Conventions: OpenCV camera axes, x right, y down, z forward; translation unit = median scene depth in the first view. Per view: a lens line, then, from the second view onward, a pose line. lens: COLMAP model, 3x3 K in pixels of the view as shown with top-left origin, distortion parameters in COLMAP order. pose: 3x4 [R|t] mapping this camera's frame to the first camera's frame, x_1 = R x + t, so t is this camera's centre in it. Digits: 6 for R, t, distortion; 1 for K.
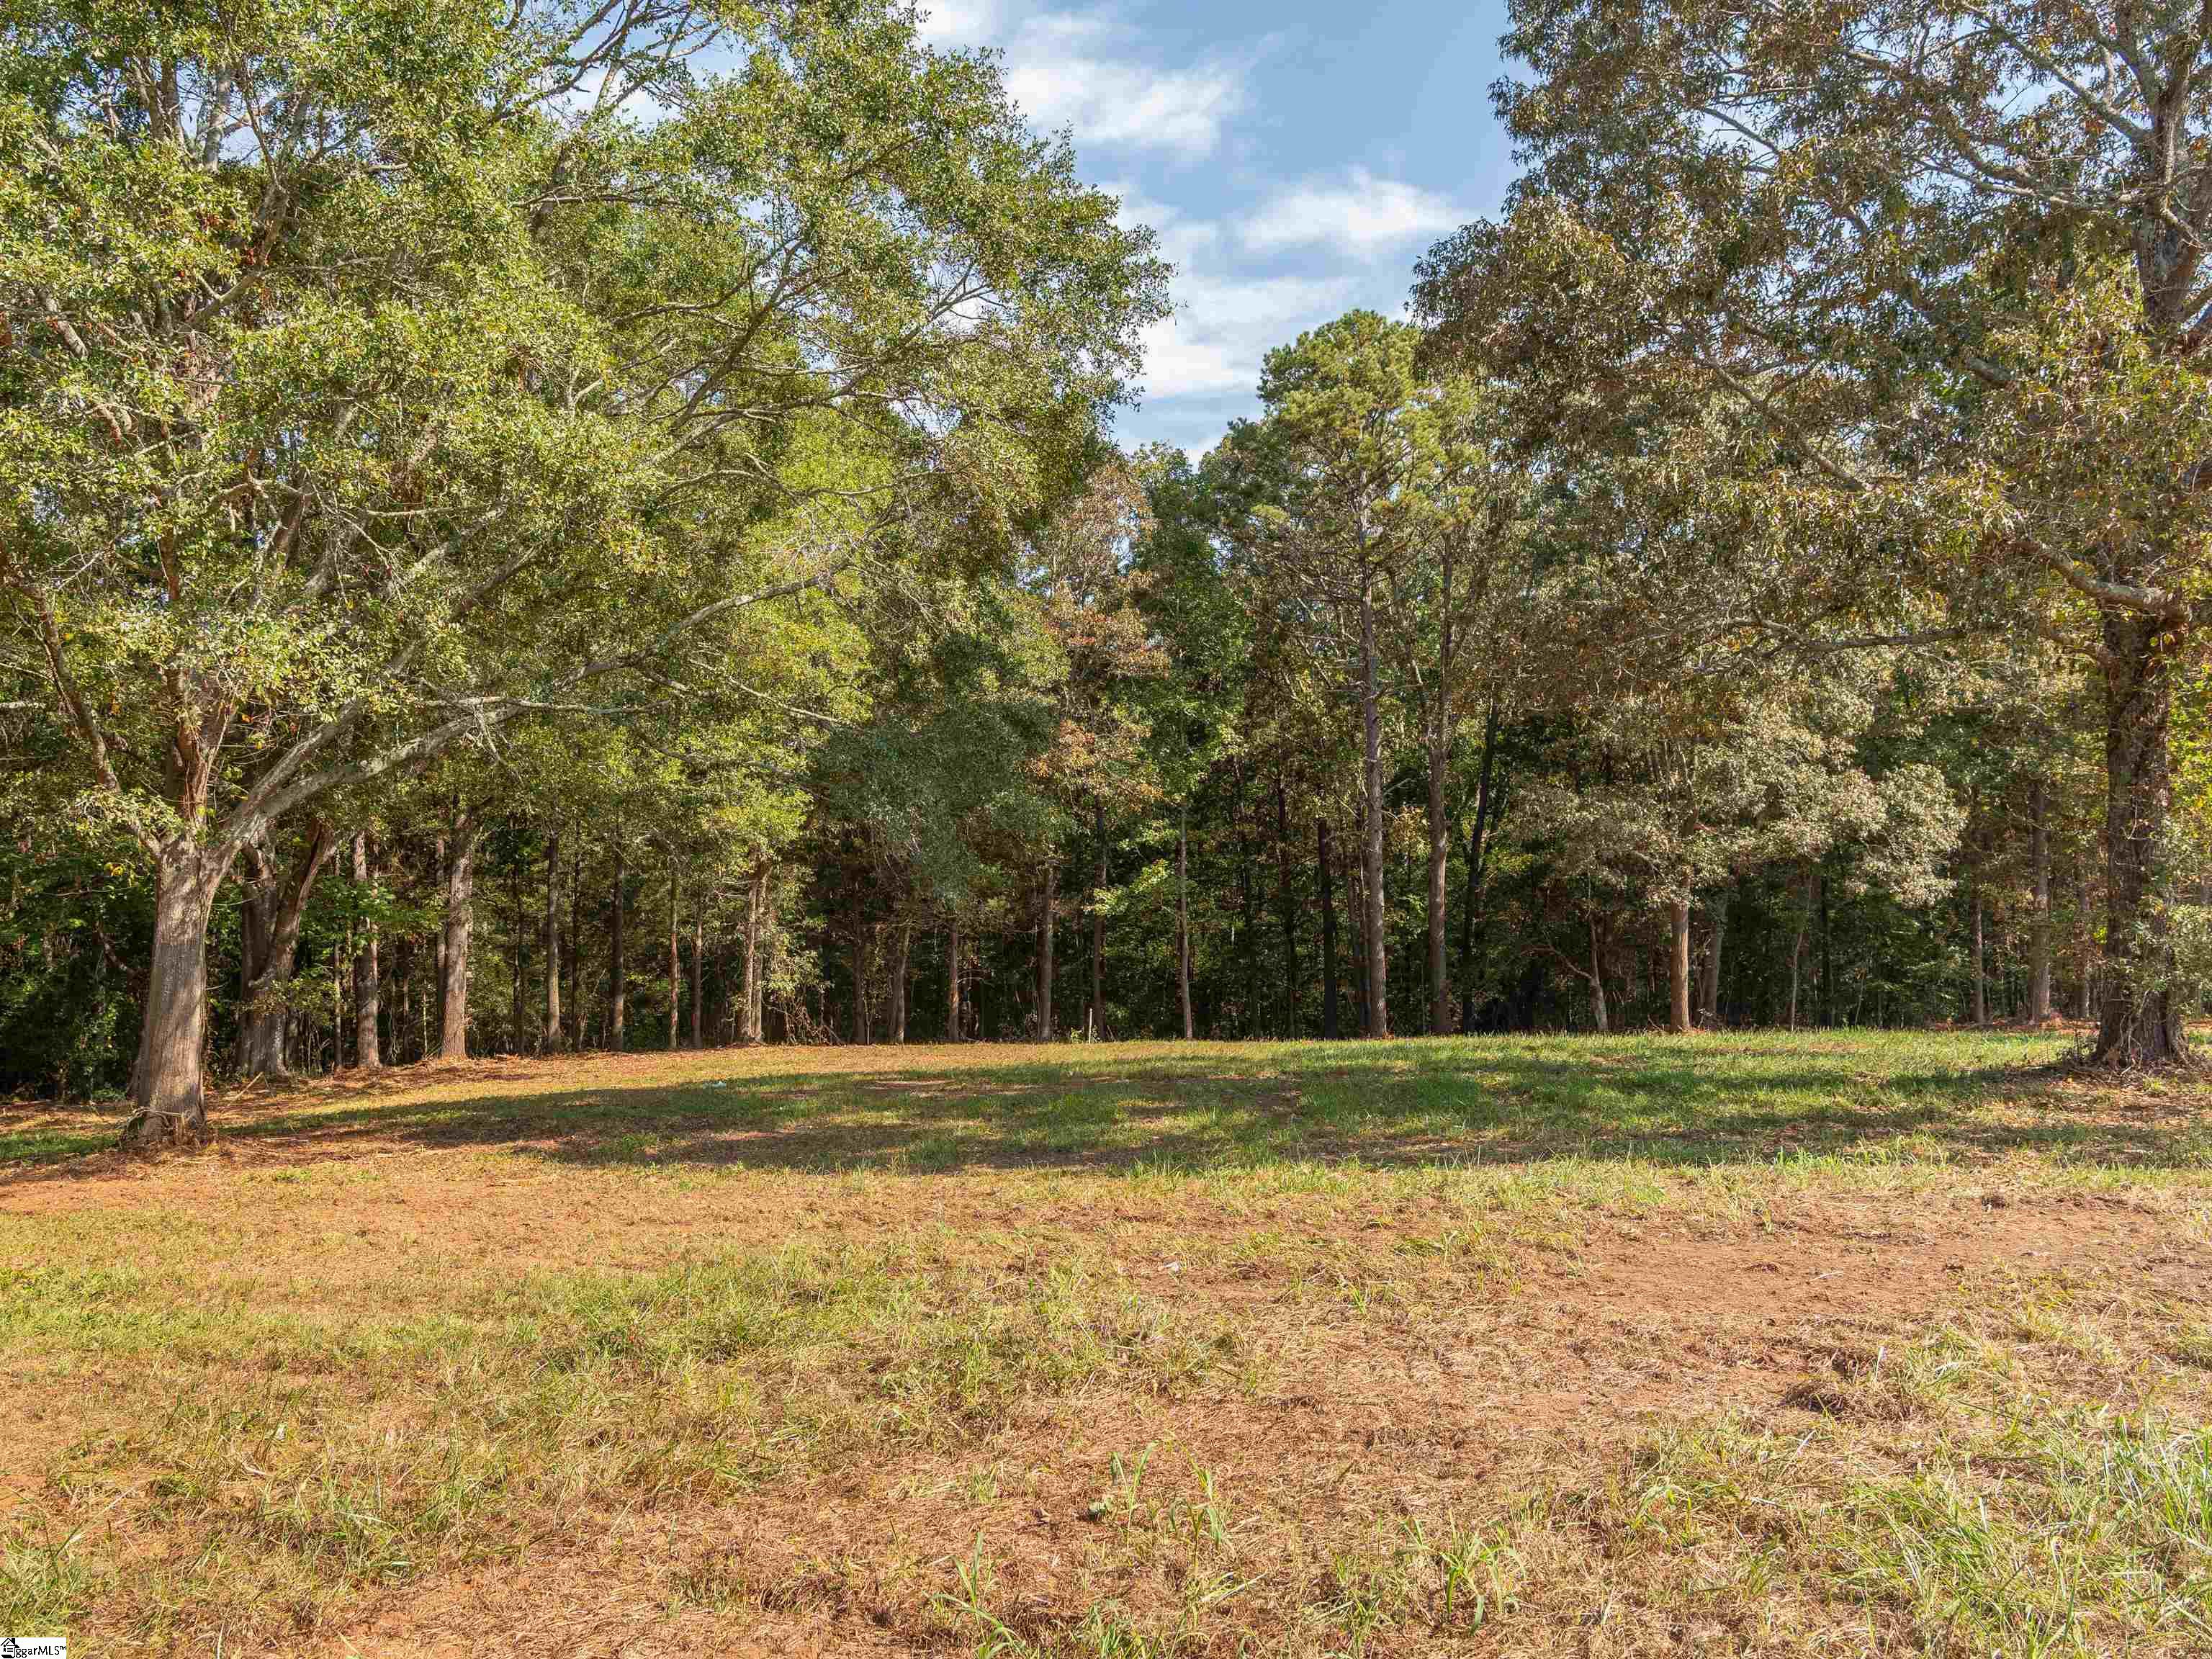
lens RADIAL K [[1801.9, 0, 1106.0], [0, 1801.9, 829.5], [0, 0, 1]] dist [0.010185, -0.000690]
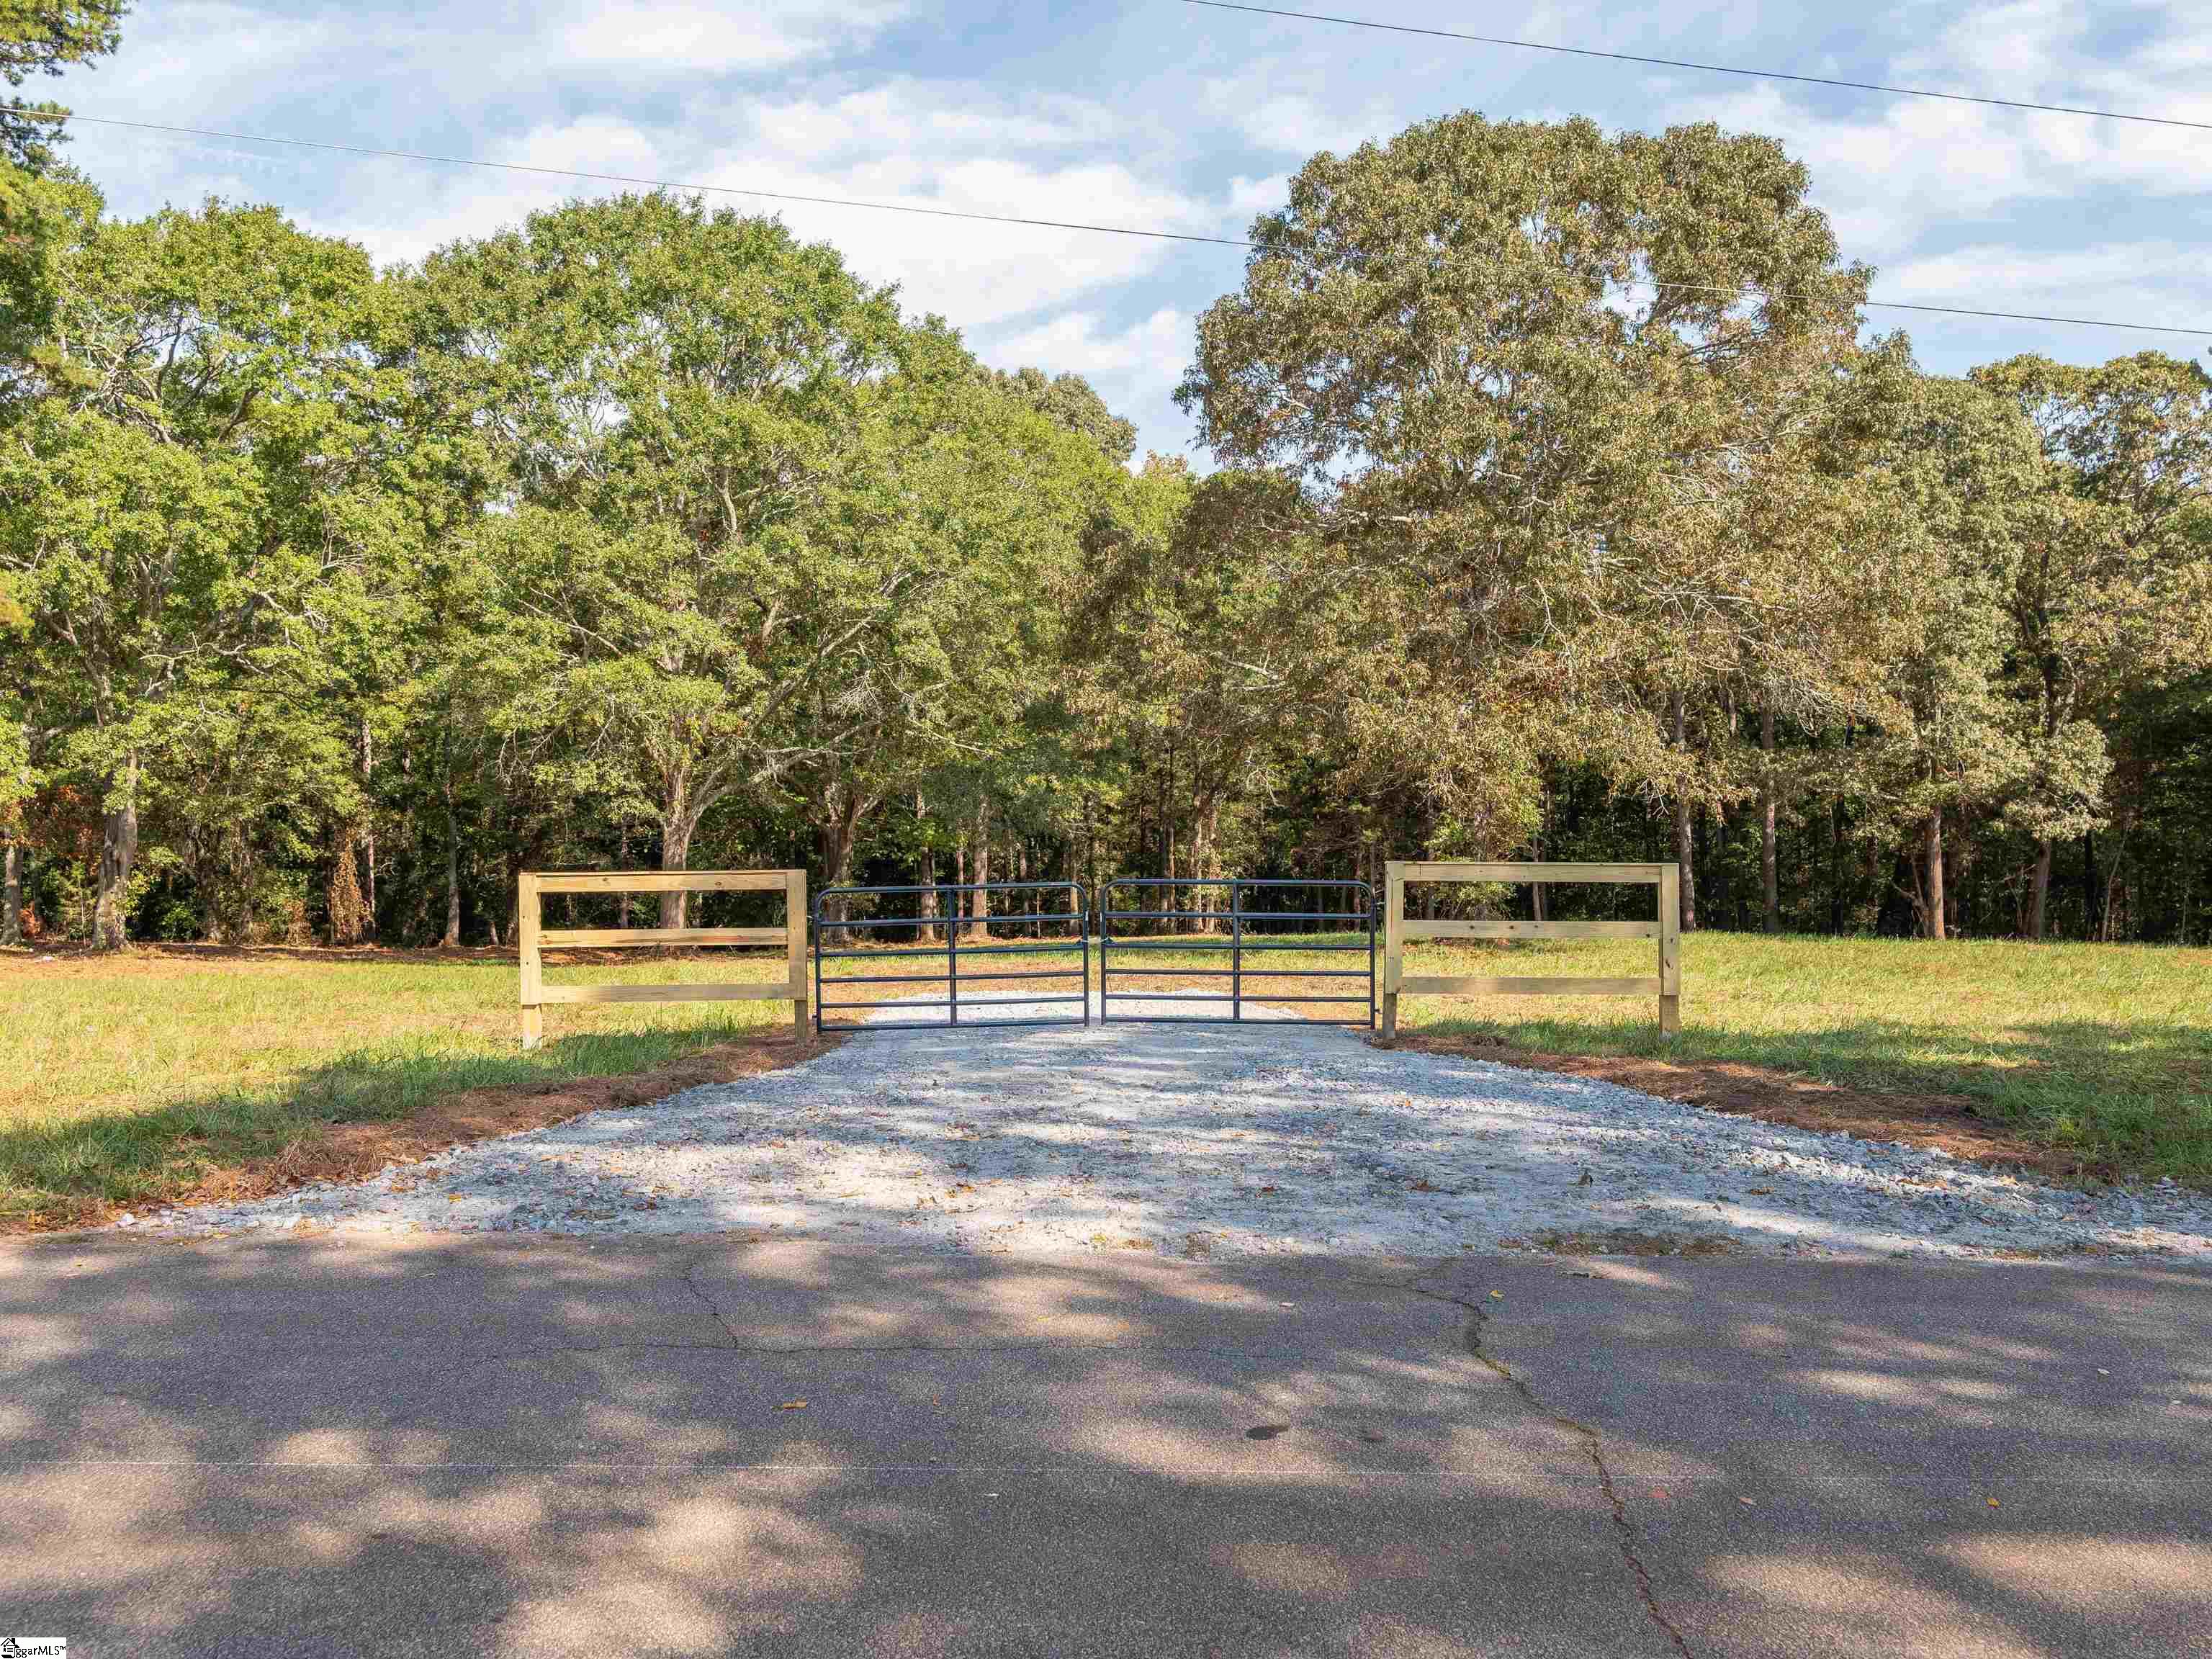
lens RADIAL K [[1603.9, 0, 1106.0], [0, 1603.9, 829.5], [0, 0, 1]] dist [0.001408, 0.001008]
pose [[0.935818, 0.004034, -0.352462, 0.261433], [0.012117, 0.998975, 0.043606, -0.022504], [0.352276, -0.045078, 0.934810, -0.247287]]
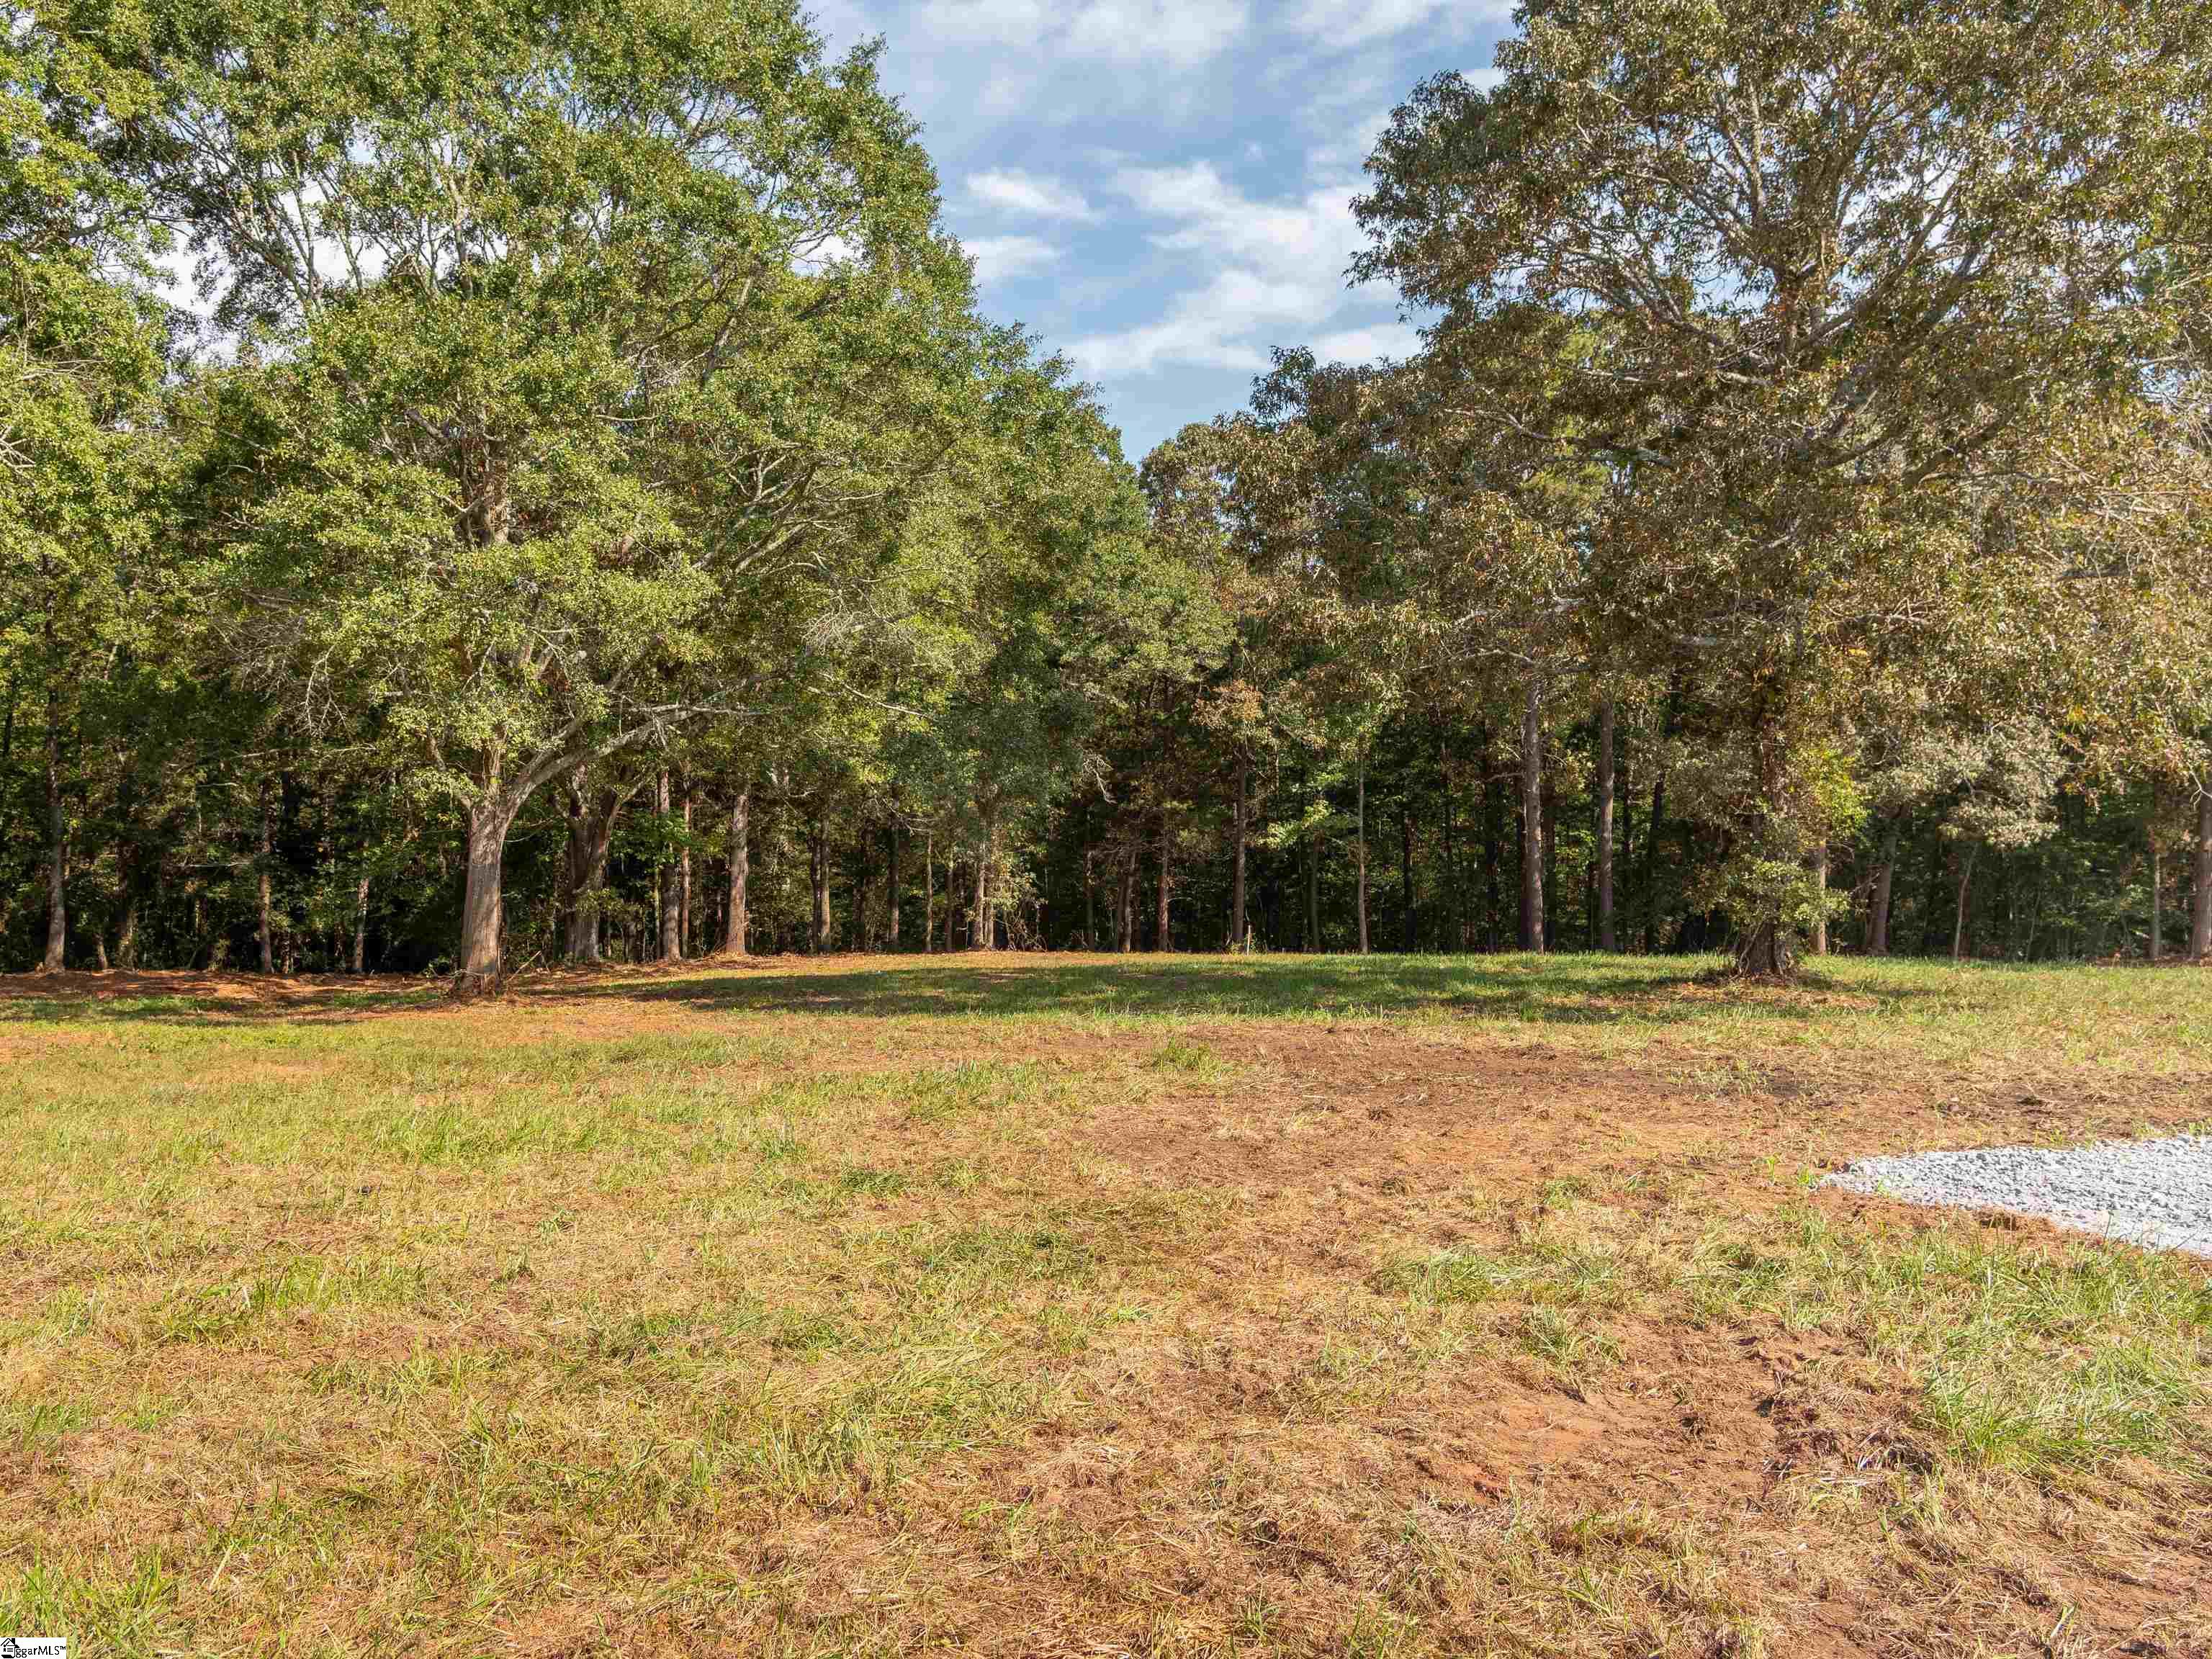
lens RADIAL K [[1738.3, 0, 1106.0], [0, 1738.3, 829.5], [0, 0, 1]] dist [-0.005956, -0.002315]
pose [[0.983645, 0.011666, -0.179742, 0.111120], [-0.003905, 0.999047, 0.043473, -0.013990], [0.180078, -0.042060, 0.982753, -0.145737]]
